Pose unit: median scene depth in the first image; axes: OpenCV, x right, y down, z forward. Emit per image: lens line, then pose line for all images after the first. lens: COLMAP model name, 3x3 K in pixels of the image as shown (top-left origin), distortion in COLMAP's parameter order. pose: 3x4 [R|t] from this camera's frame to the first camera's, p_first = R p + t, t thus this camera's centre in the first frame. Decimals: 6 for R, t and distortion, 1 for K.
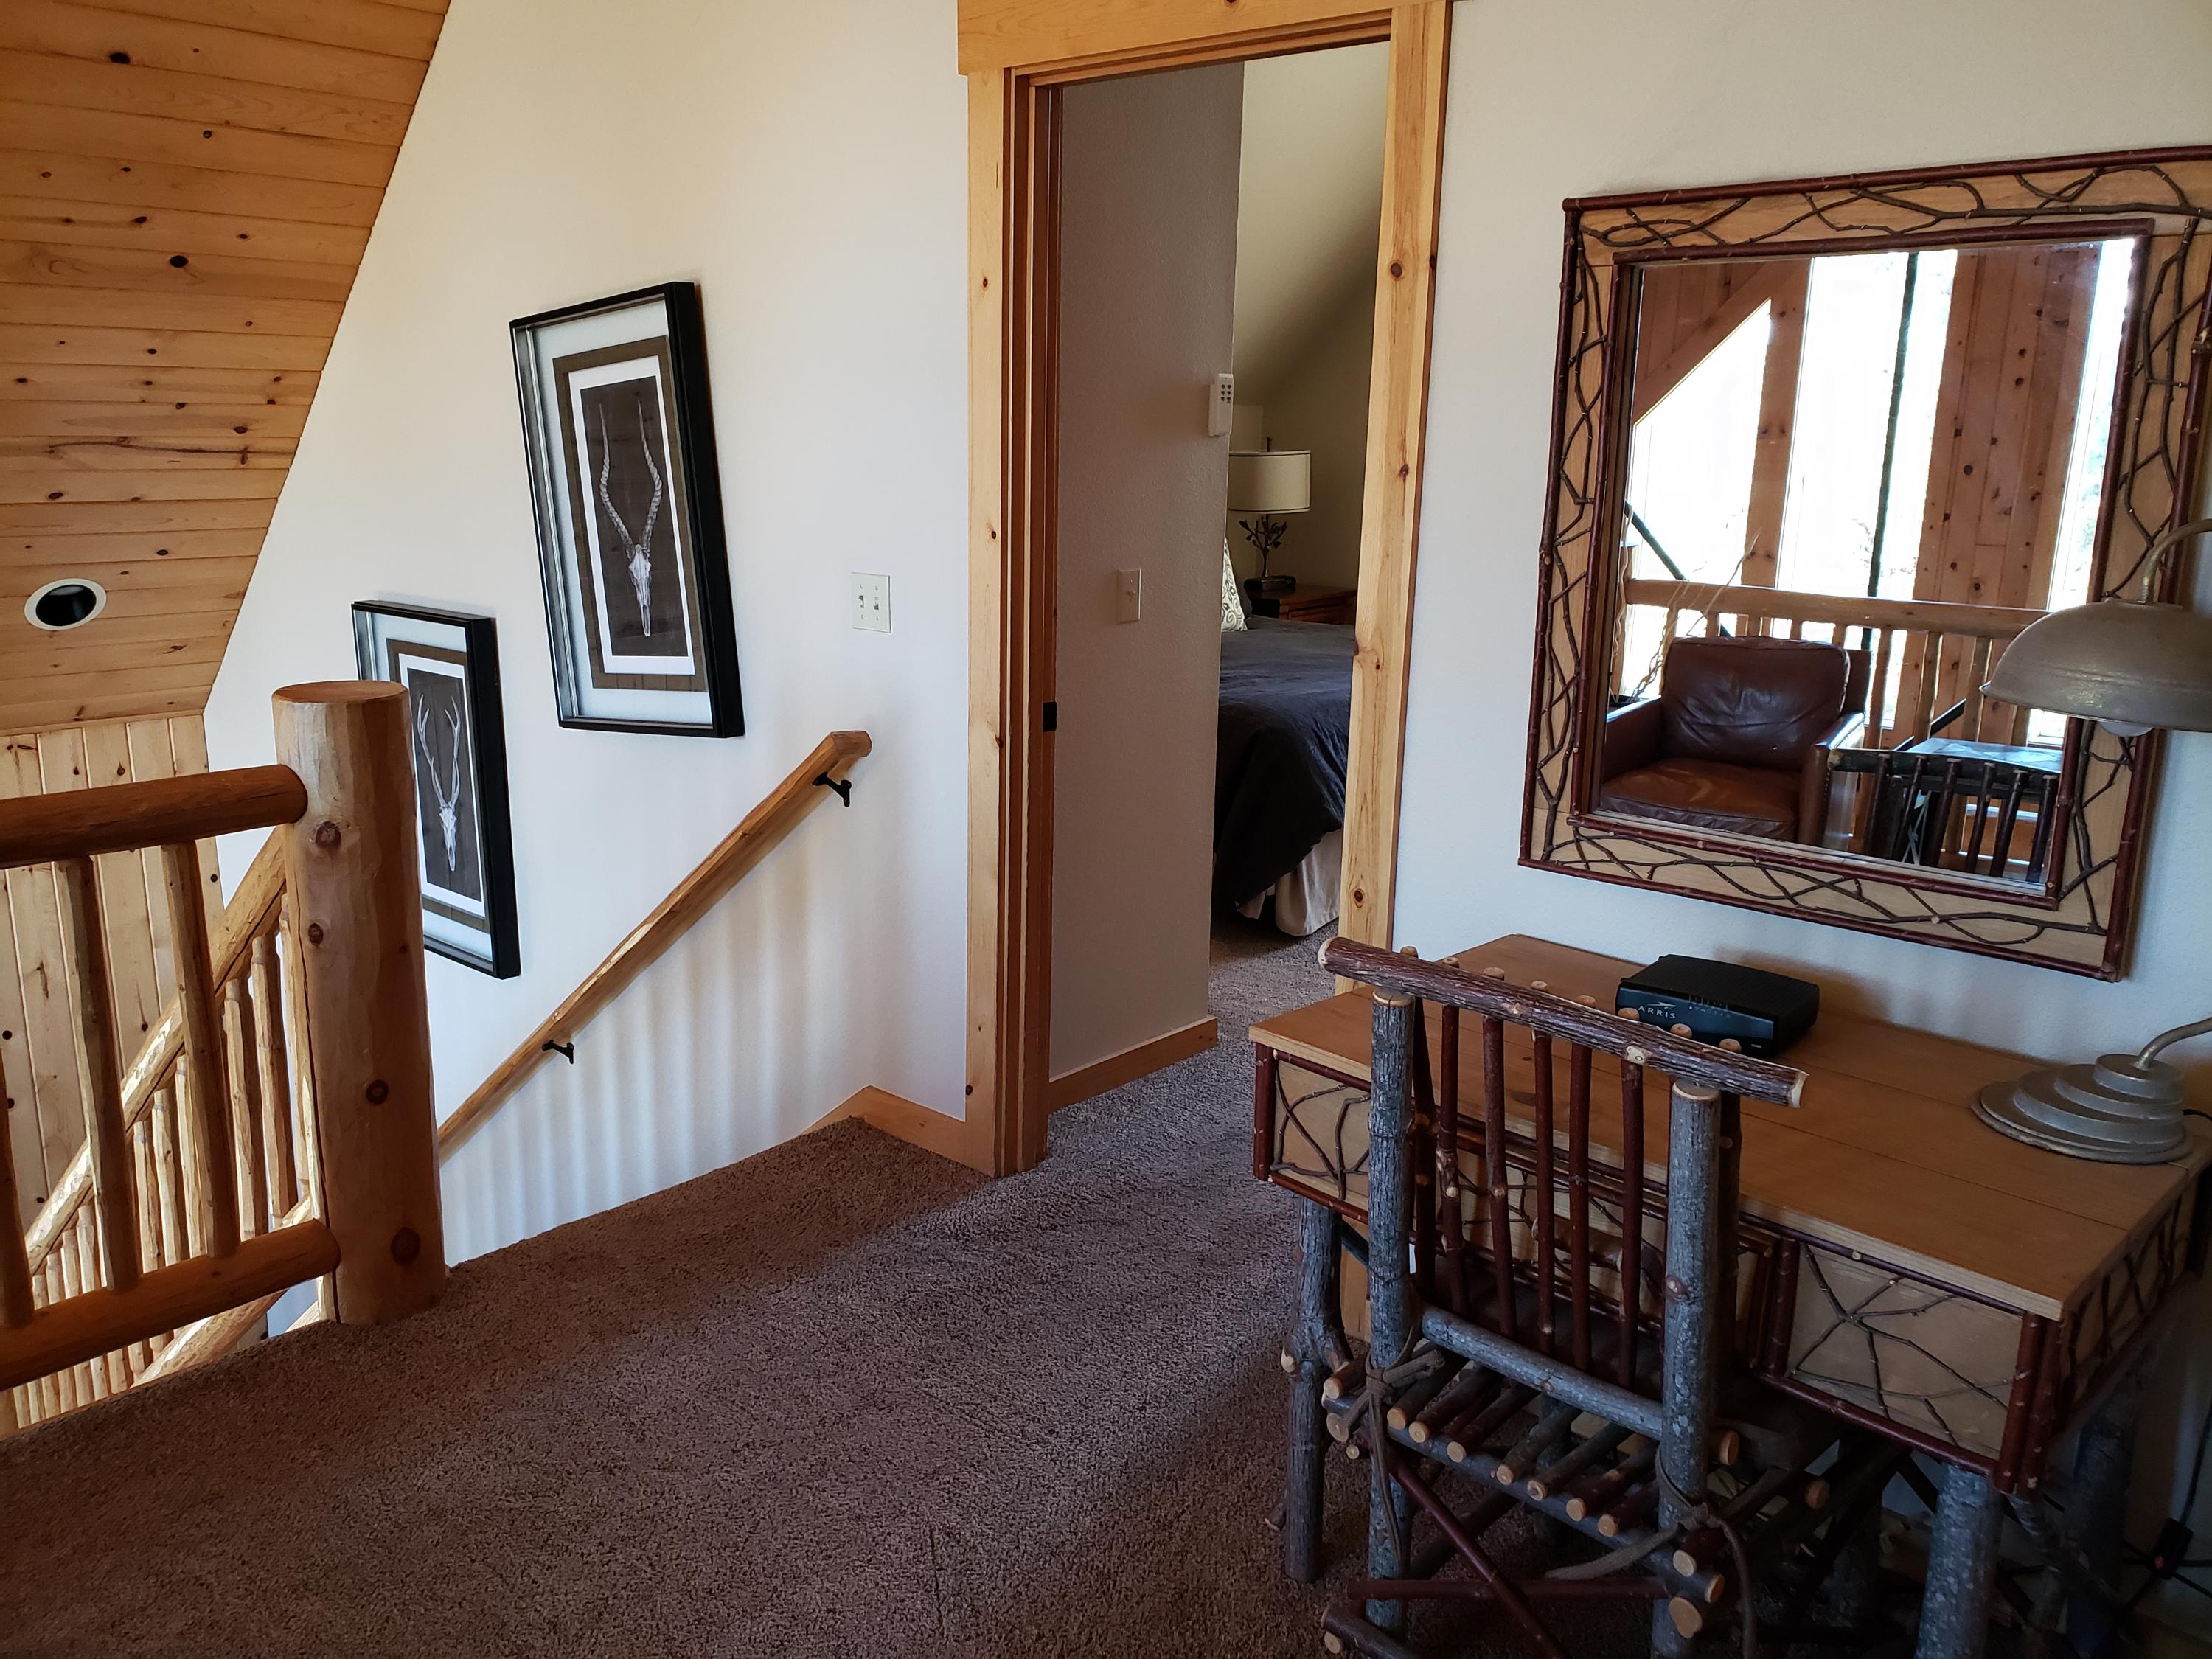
lens RADIAL K [[1722.9, 0, 1107.5], [0, 1722.9, 824.6], [0, 0, 1]] dist [0.005408, -0.001474]
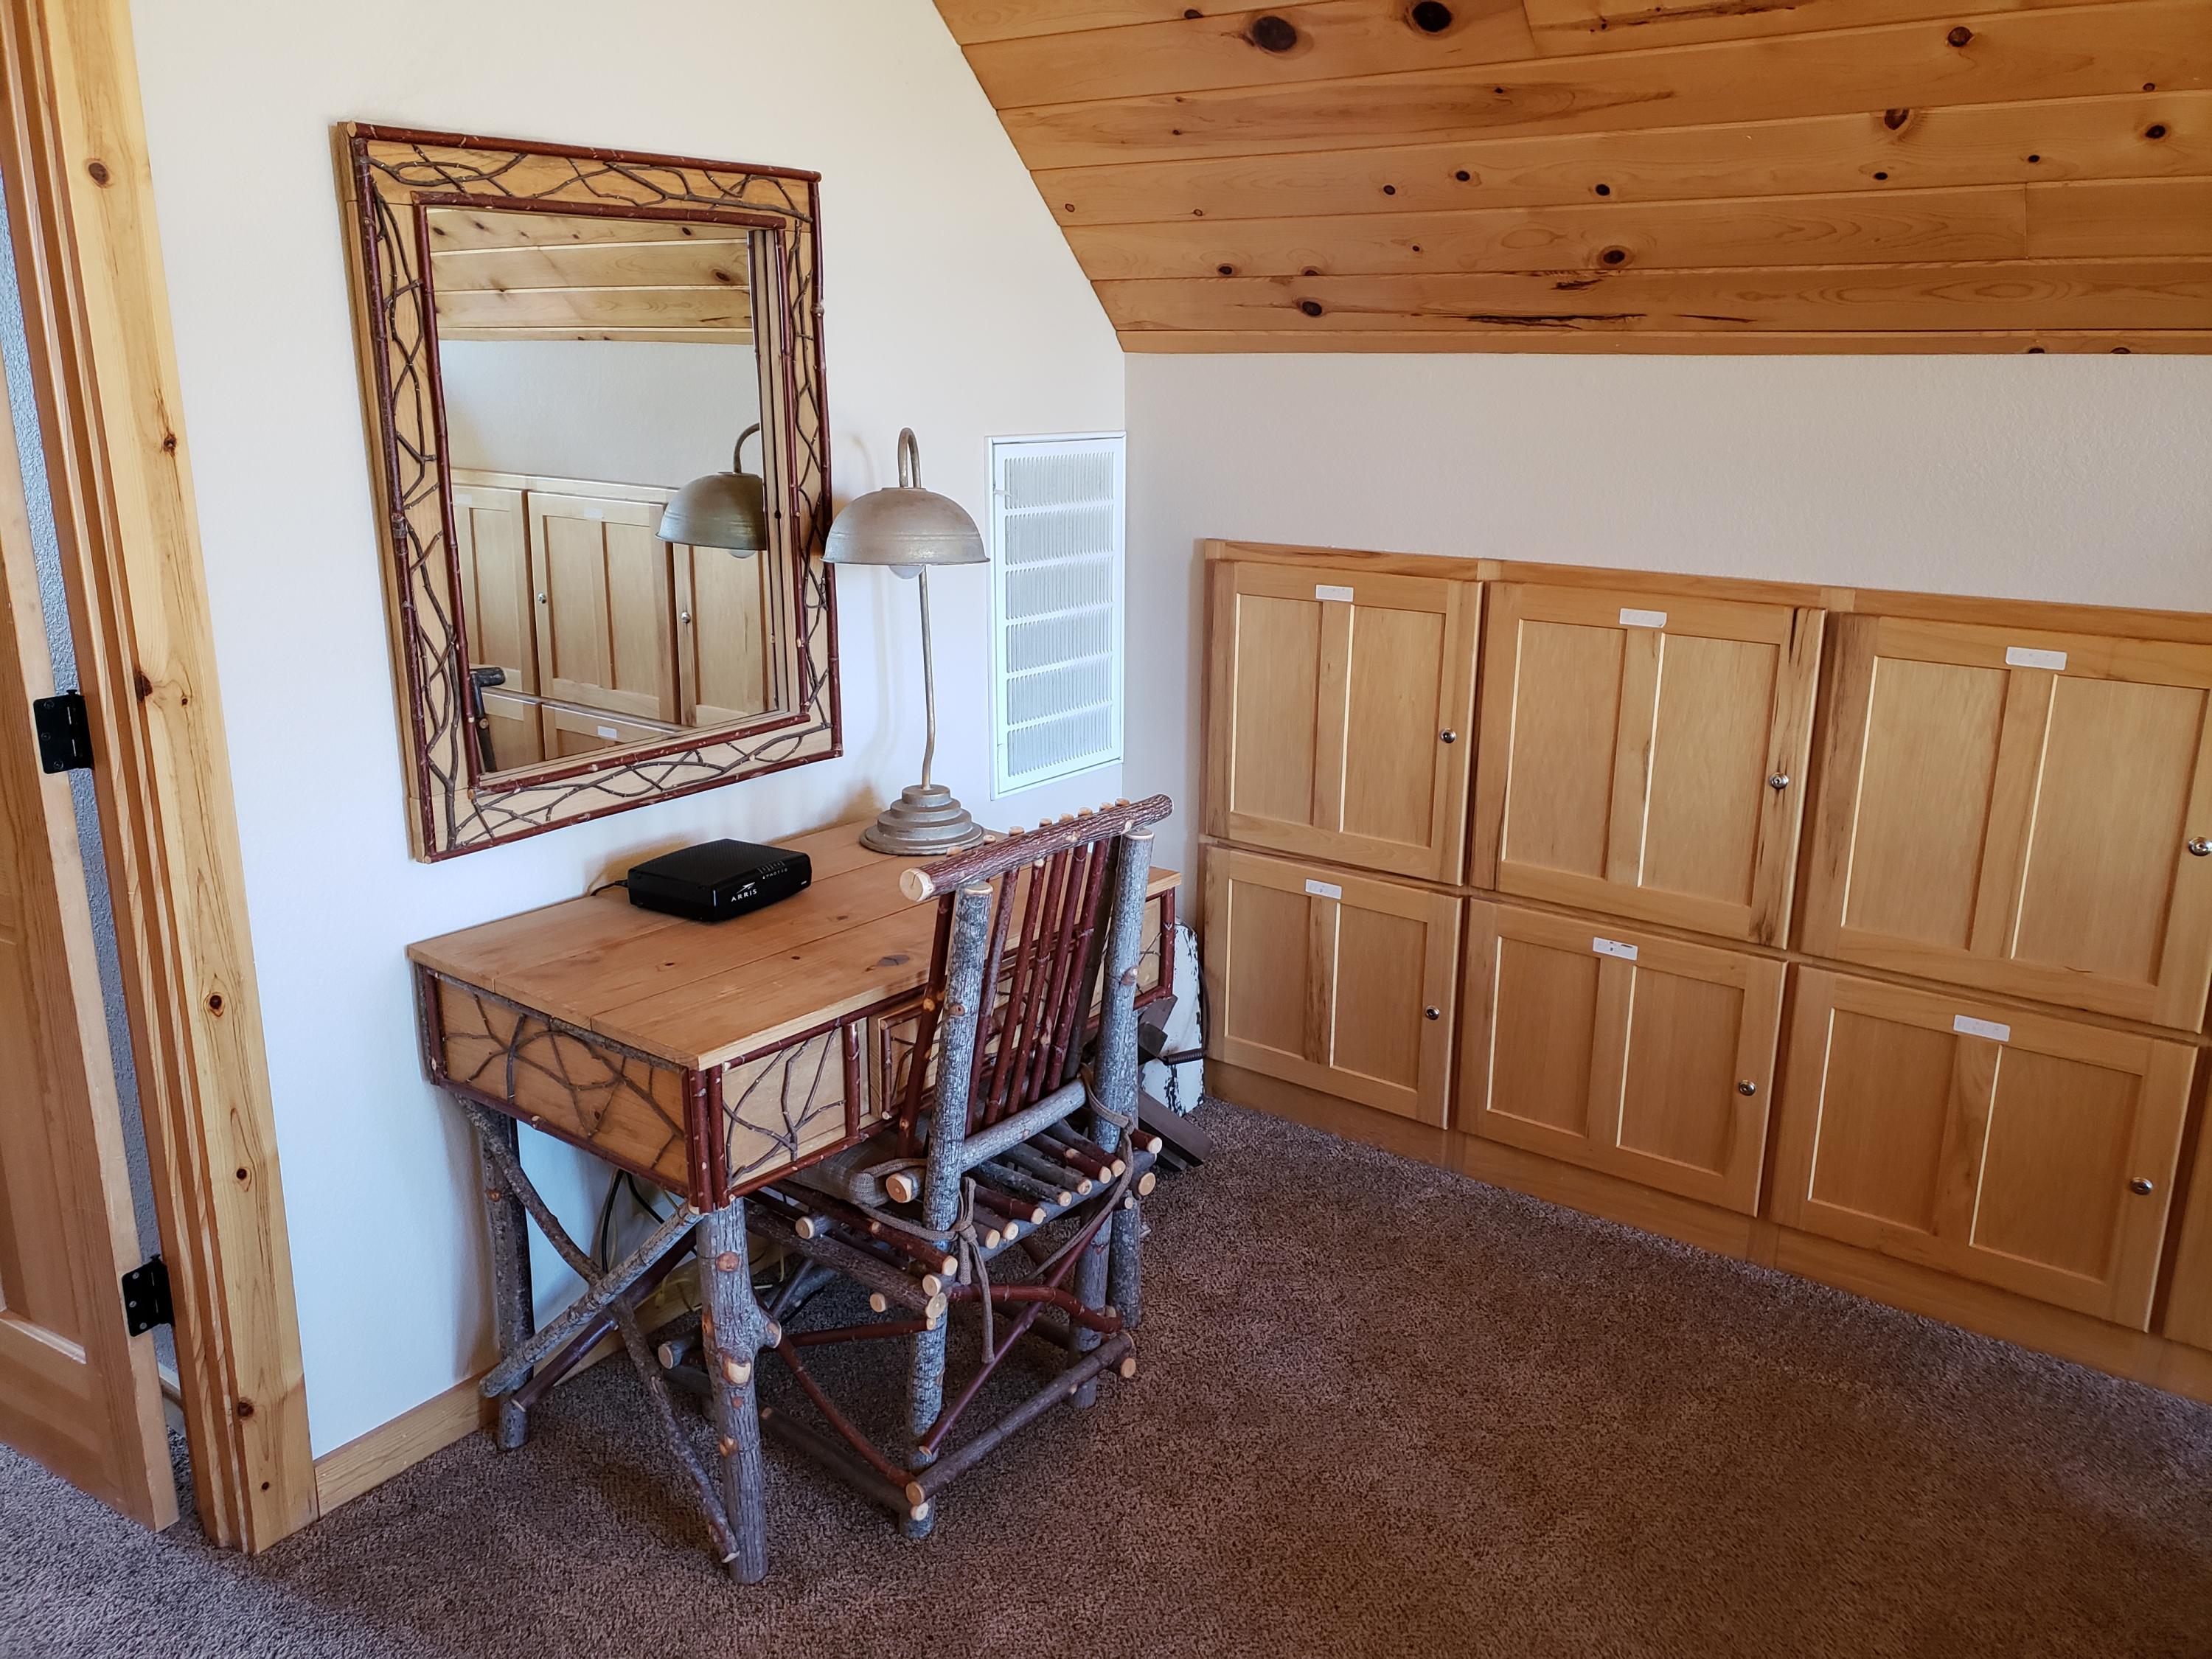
lens RADIAL K [[1722.9, 0, 1106.0], [0, 1722.9, 823.8], [0, 0, 1]] dist [0.005408, -0.001474]
pose [[-0.101174, -0.281120, 0.954325, -0.728461], [0.223129, 0.928398, 0.297138, -0.206171], [-0.969524, 0.243000, -0.031204, 0.743840]]
